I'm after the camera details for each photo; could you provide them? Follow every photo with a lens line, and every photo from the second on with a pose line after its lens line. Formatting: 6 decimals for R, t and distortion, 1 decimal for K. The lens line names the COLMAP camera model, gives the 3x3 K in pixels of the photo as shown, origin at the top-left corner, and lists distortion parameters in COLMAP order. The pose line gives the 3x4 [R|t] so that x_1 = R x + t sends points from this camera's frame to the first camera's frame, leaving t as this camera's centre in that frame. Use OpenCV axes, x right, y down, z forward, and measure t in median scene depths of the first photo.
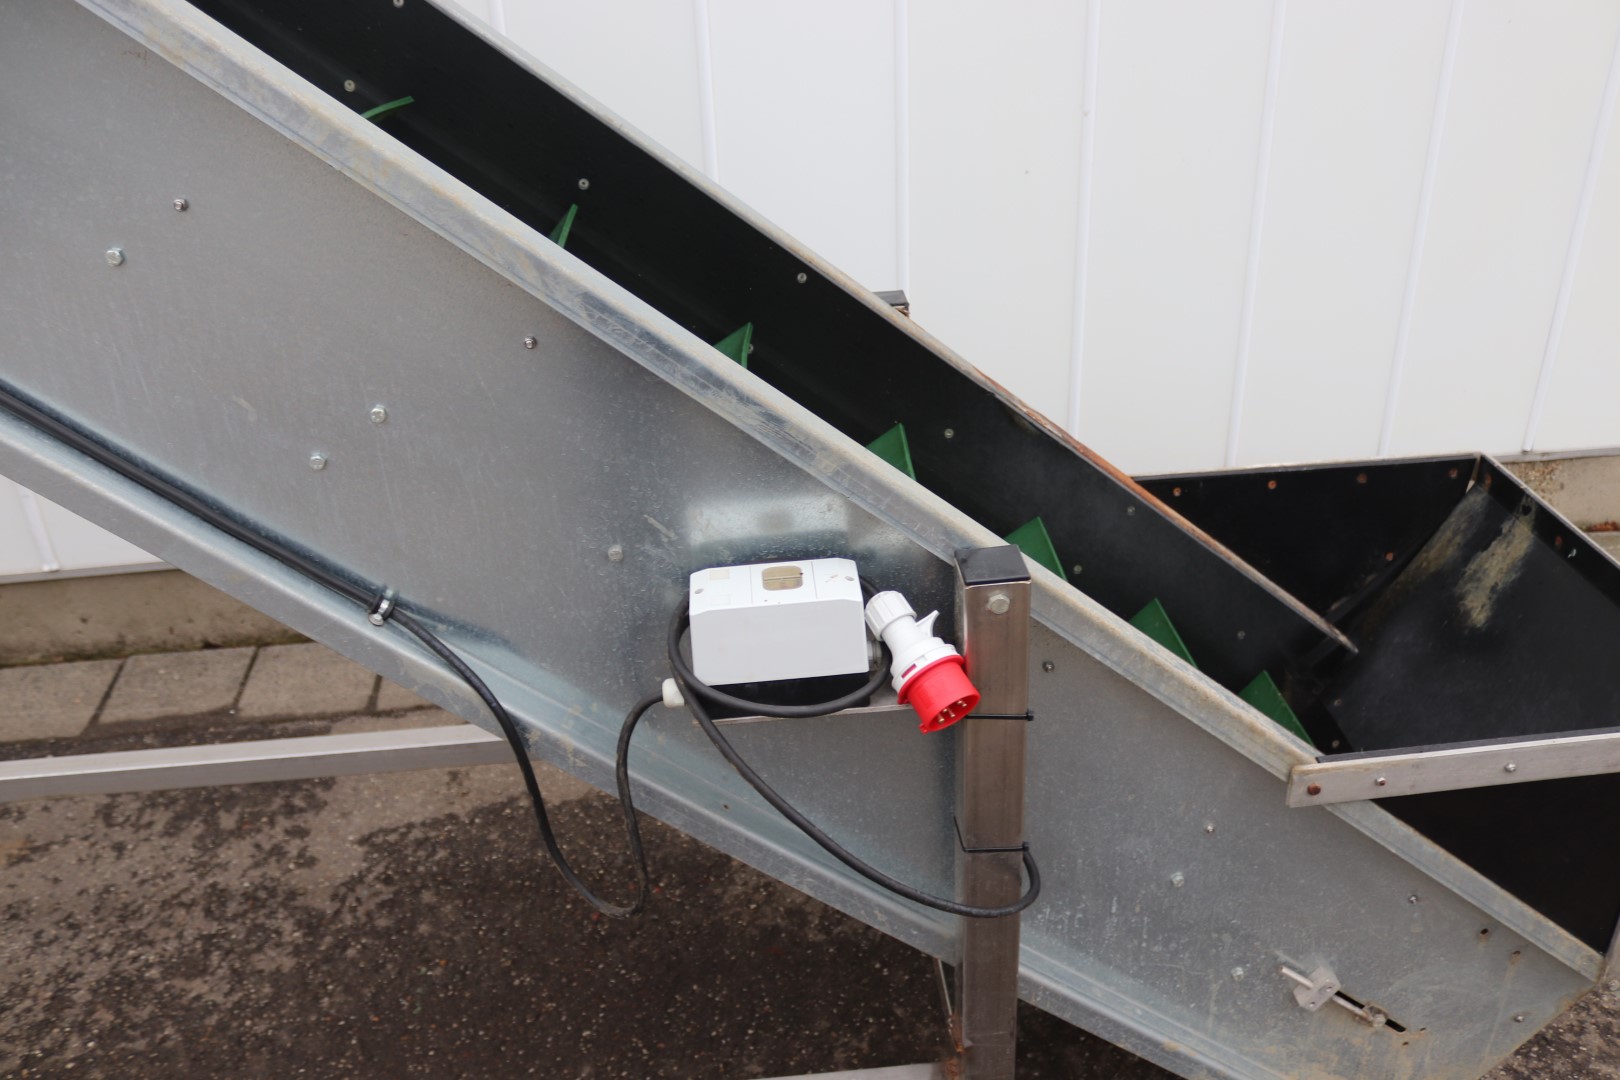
lens RADIAL K [[1403.6, 0, 807.9], [0, 1403.6, 537.9], [0, 0, 1]] dist [-0.093364, 0.027743]
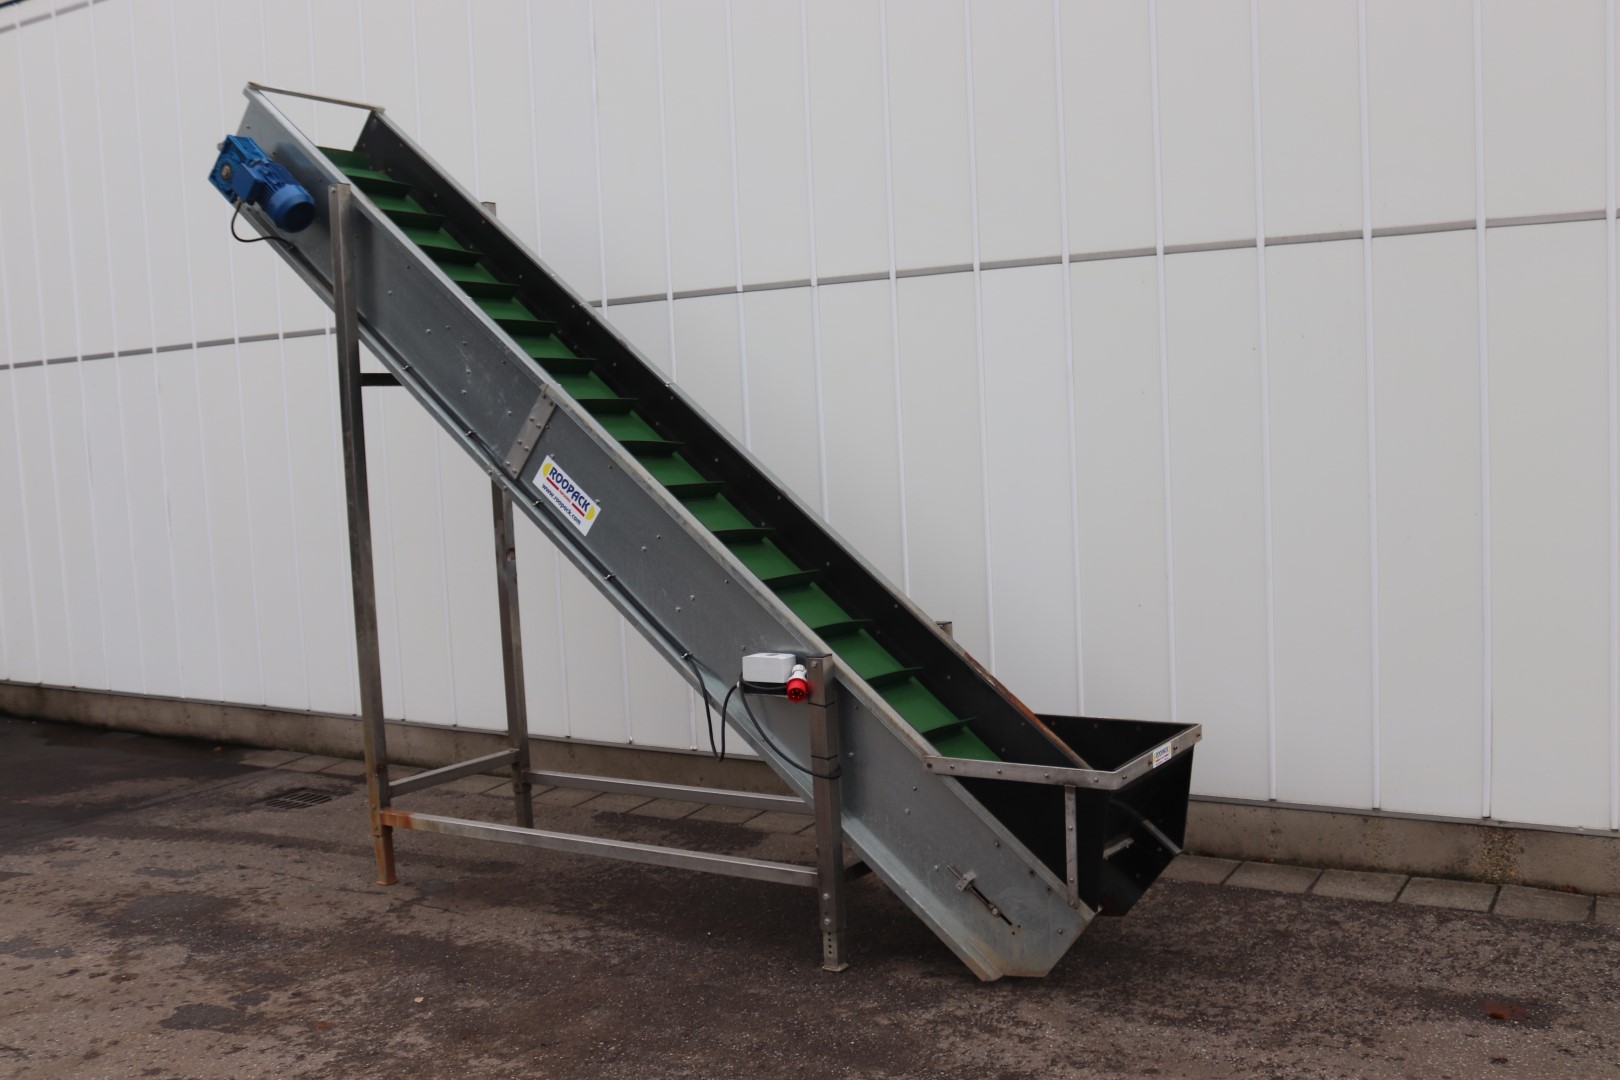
lens RADIAL K [[1512.6, 0, 812.9], [0, 1512.6, 544.3], [0, 0, 1]] dist [-0.061861, 0.000000]
pose [[0.743901, 0.009000, -0.668229, 1.906219], [-0.289573, 0.905507, -0.310169, 0.680964], [0.602294, 0.424236, 0.676214, -1.166512]]
